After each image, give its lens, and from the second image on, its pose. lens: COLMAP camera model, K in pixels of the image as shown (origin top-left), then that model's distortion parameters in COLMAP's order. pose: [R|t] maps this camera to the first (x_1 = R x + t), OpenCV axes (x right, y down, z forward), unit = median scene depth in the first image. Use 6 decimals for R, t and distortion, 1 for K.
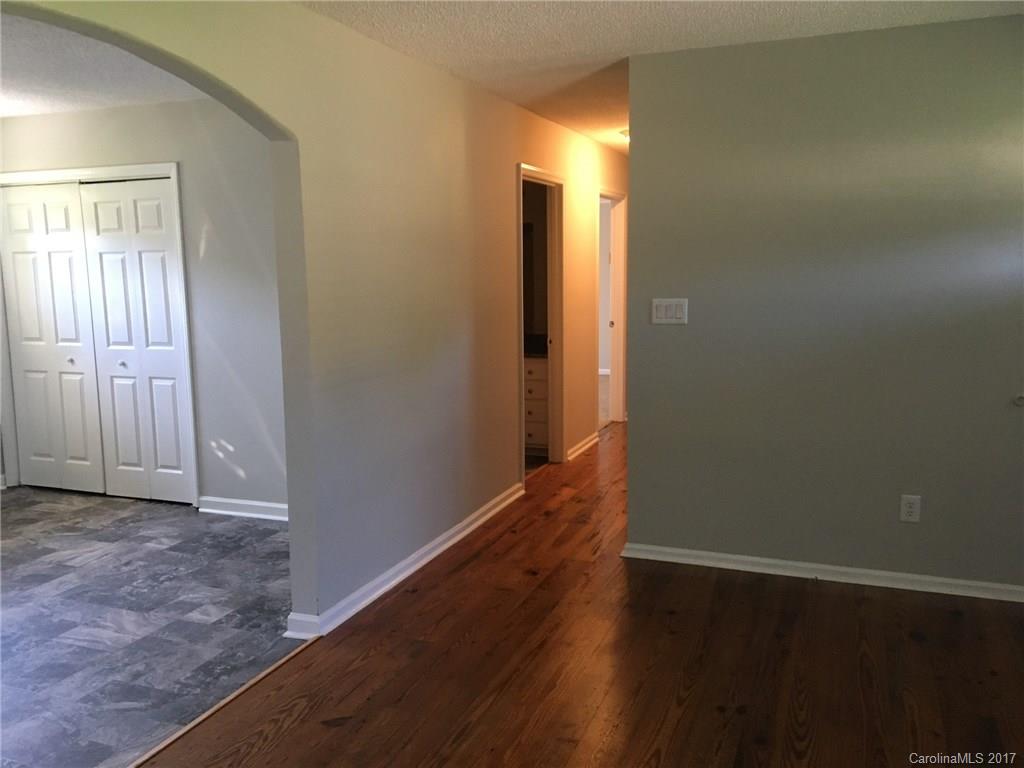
lens RADIAL K [[870.6, 0, 513.5], [0, 870.6, 387.6], [0, 0, 1]] dist [0.051399, -0.083598]
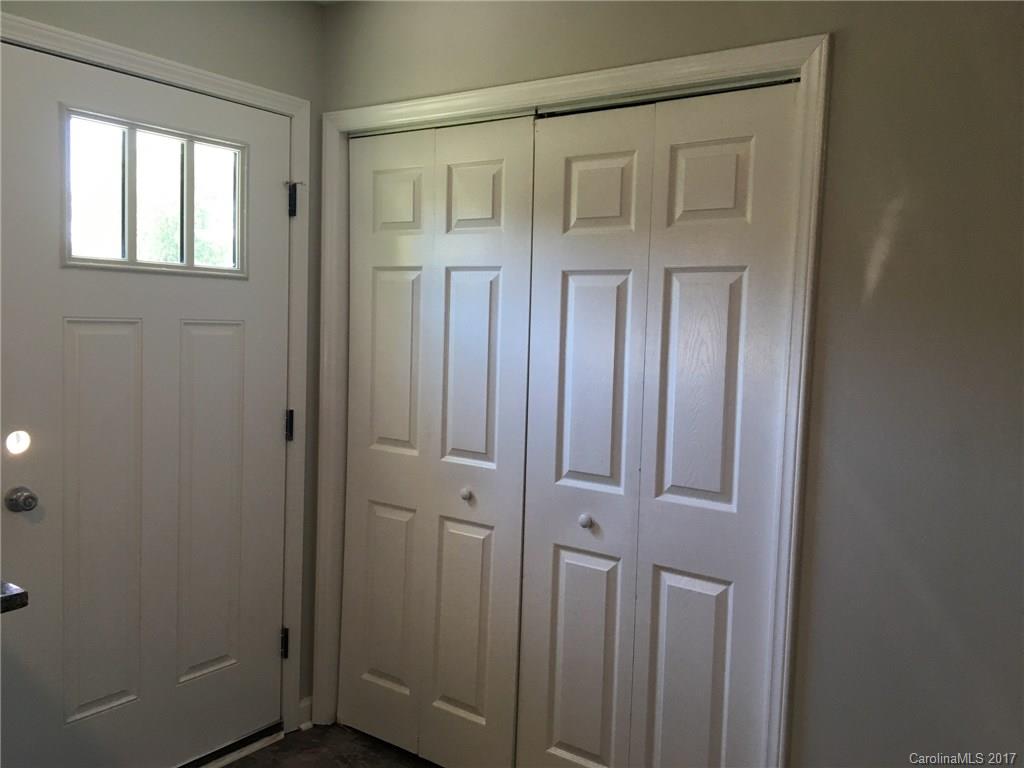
lens RADIAL K [[870.6, 0, 512.4], [0, 870.6, 383.3], [0, 0, 1]] dist [0.051399, -0.083598]
pose [[0.965213, 0.067029, -0.252729, -0.369644], [-0.084368, 0.994722, -0.058397, -0.066748], [0.247480, 0.077688, 0.965773, 0.551284]]
